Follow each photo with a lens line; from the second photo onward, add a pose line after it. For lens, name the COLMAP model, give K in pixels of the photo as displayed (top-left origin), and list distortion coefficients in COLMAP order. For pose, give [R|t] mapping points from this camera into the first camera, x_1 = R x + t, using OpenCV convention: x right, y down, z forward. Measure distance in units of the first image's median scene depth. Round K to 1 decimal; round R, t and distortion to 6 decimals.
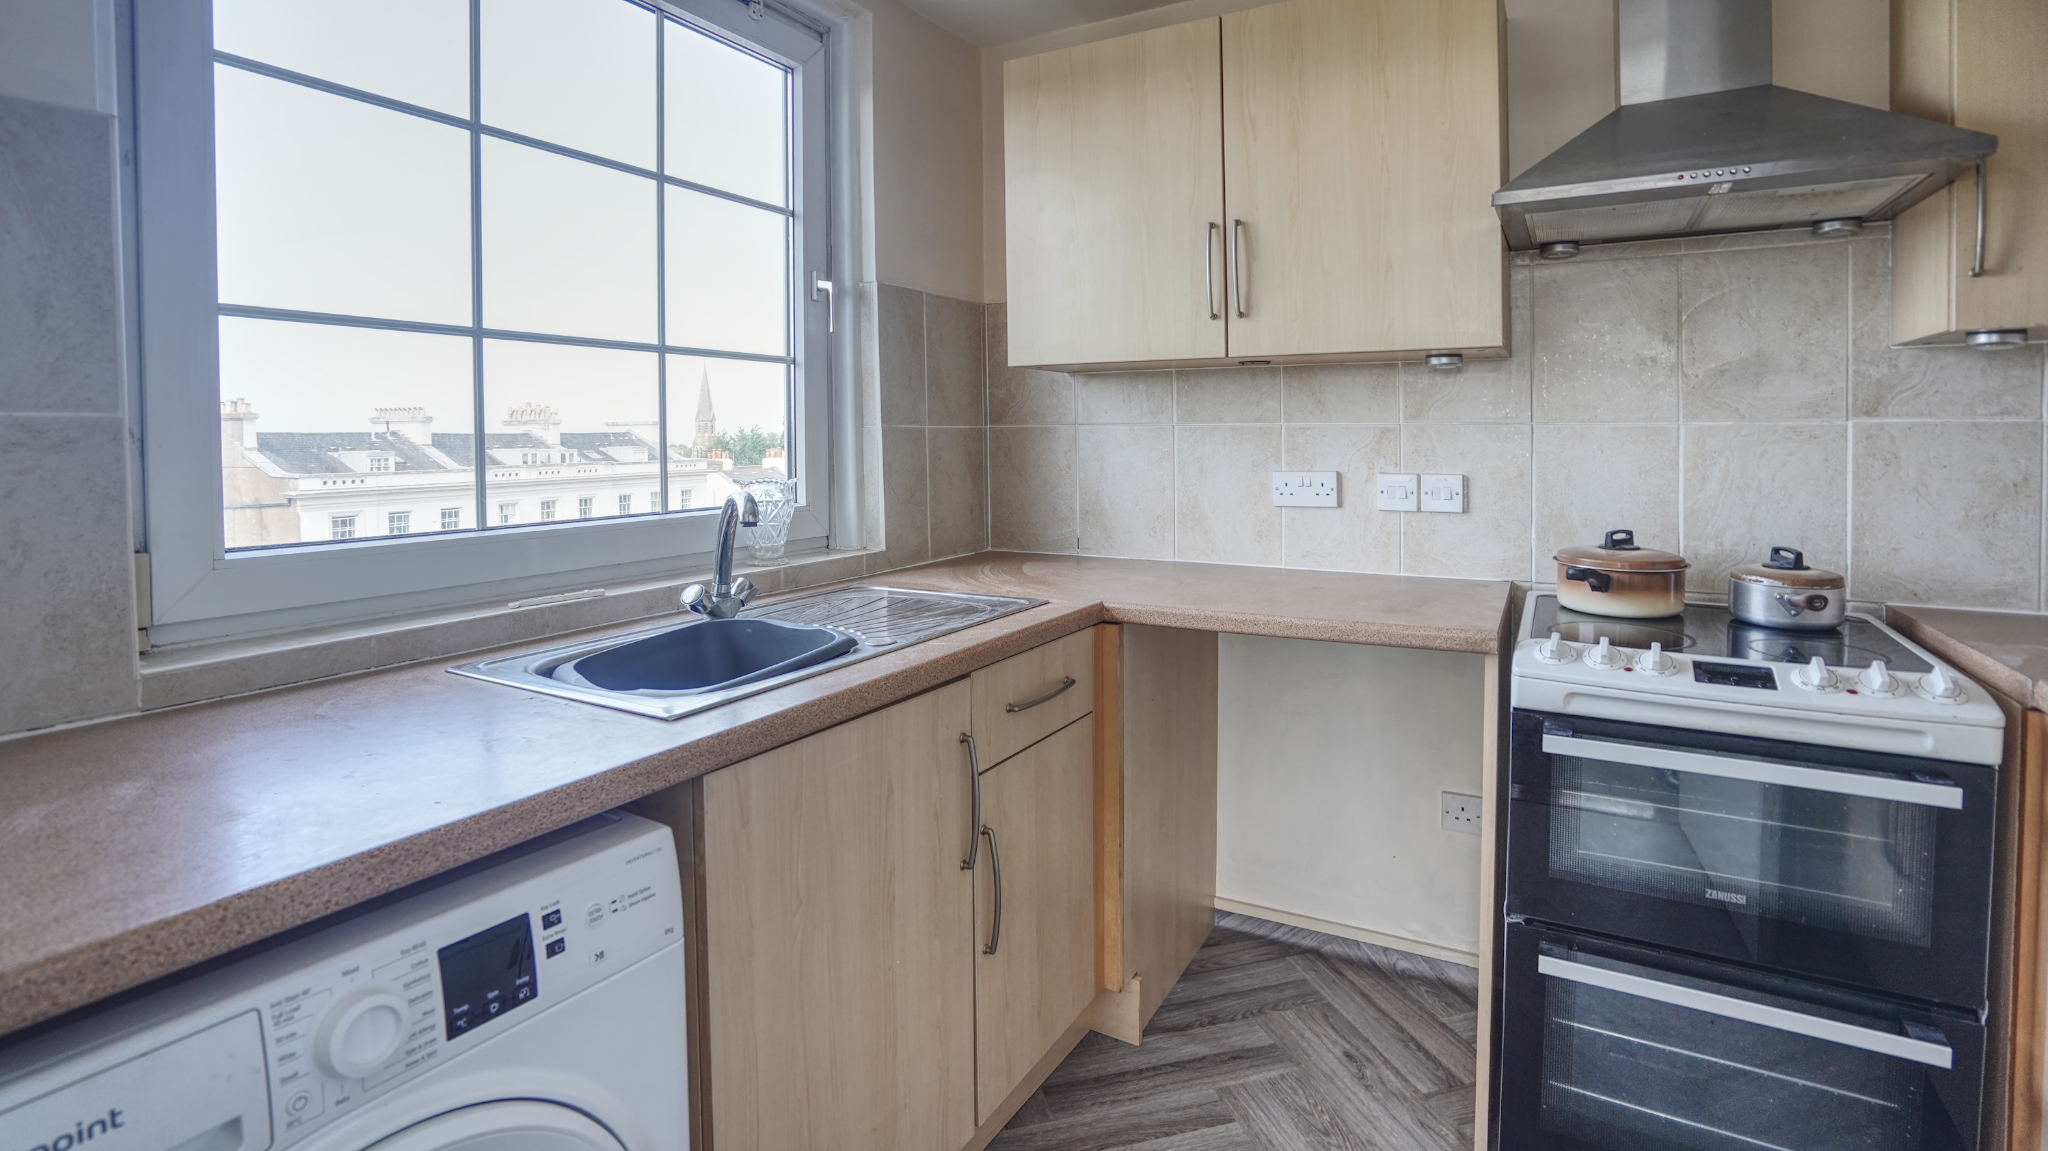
lens RADIAL K [[978.1, 0, 1027.9], [0, 978.1, 558.2], [0, 0, 1]] dist [-0.060745, 0.021987]
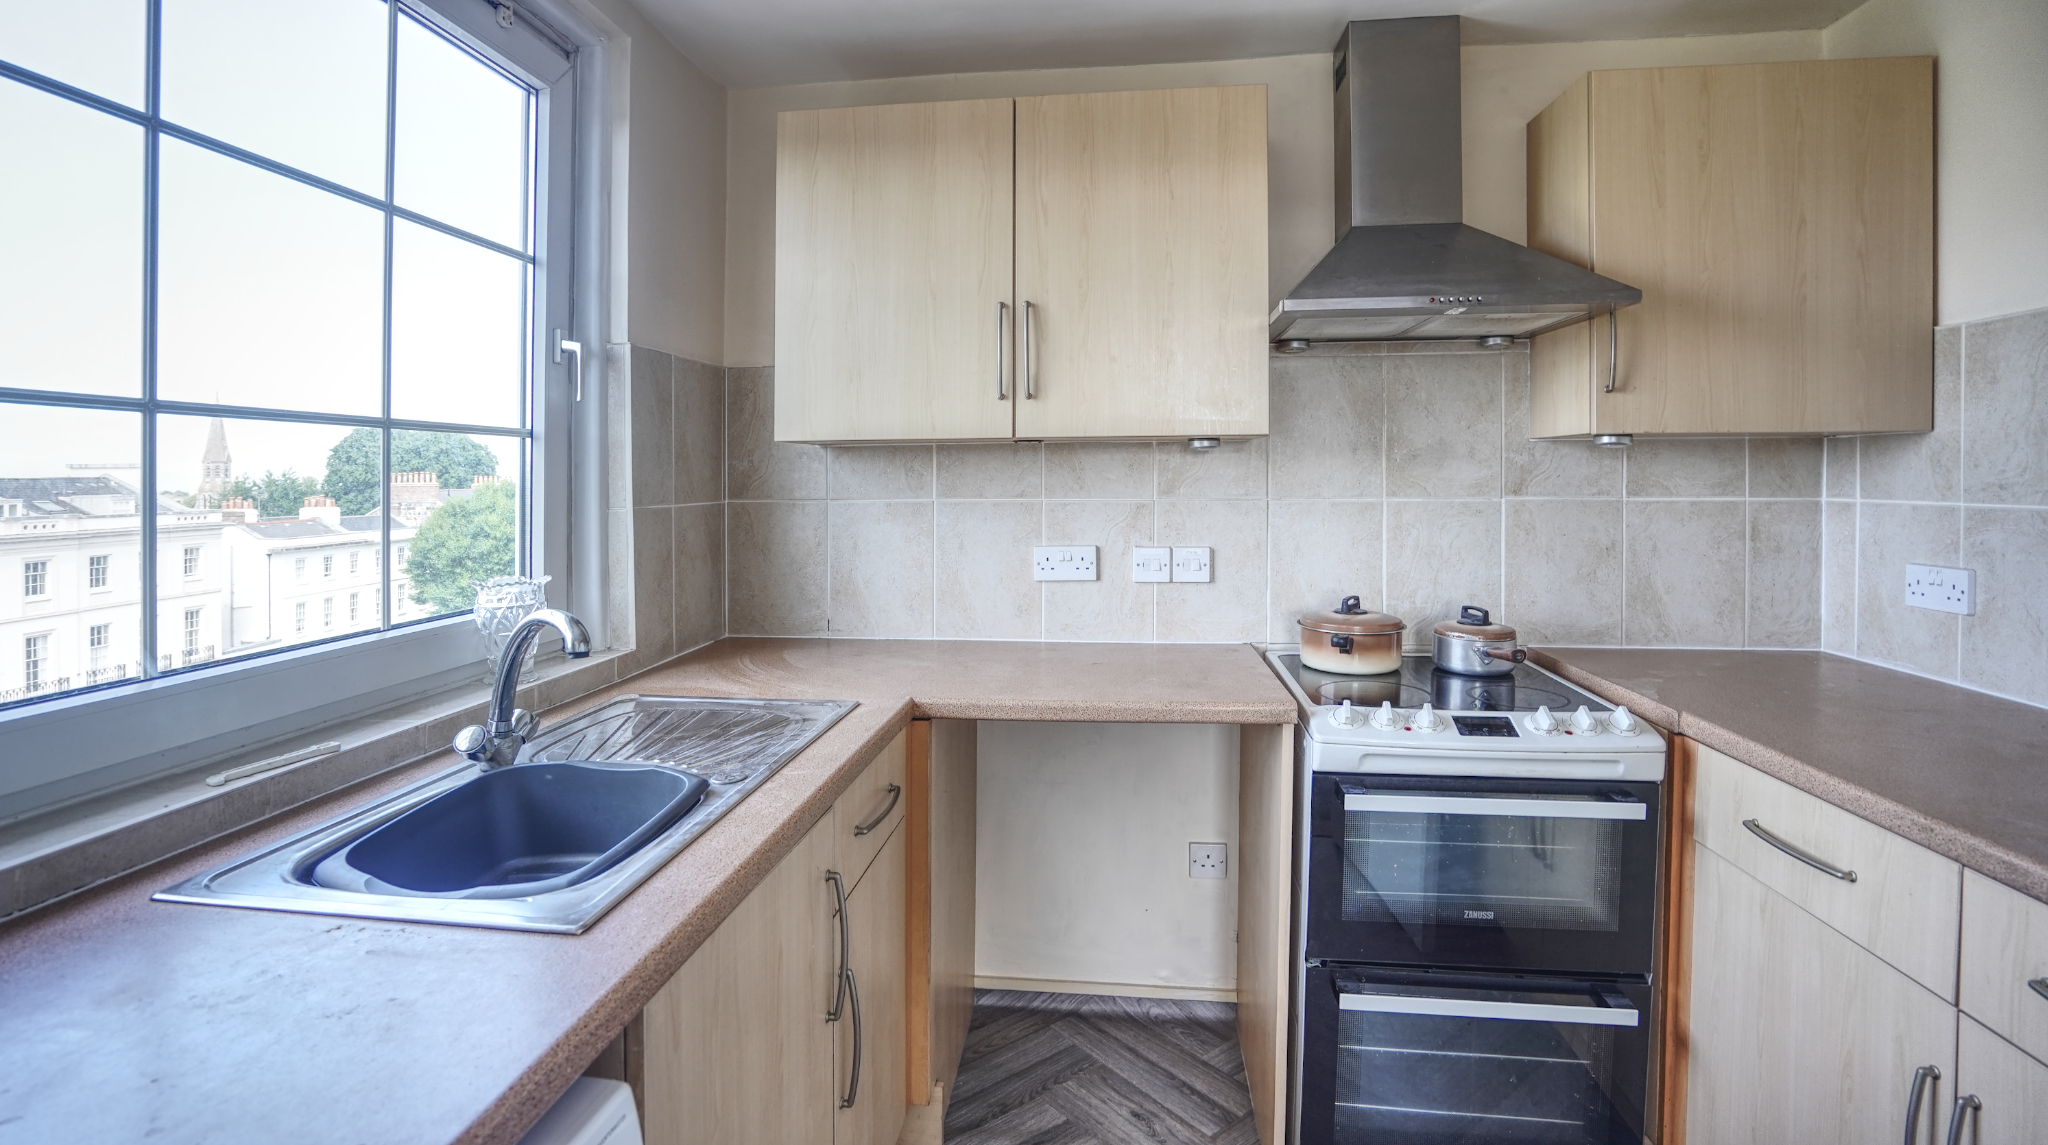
lens RADIAL K [[989.7, 0, 1024.0], [0, 989.7, 572.5], [0, 0, 1]] dist [-0.067635, 0.024058]
pose [[0.926412, -0.031244, 0.375213, -0.169633], [0.042888, 0.998822, -0.022719, -0.047399], [-0.374061, 0.037139, 0.926660, 0.072601]]
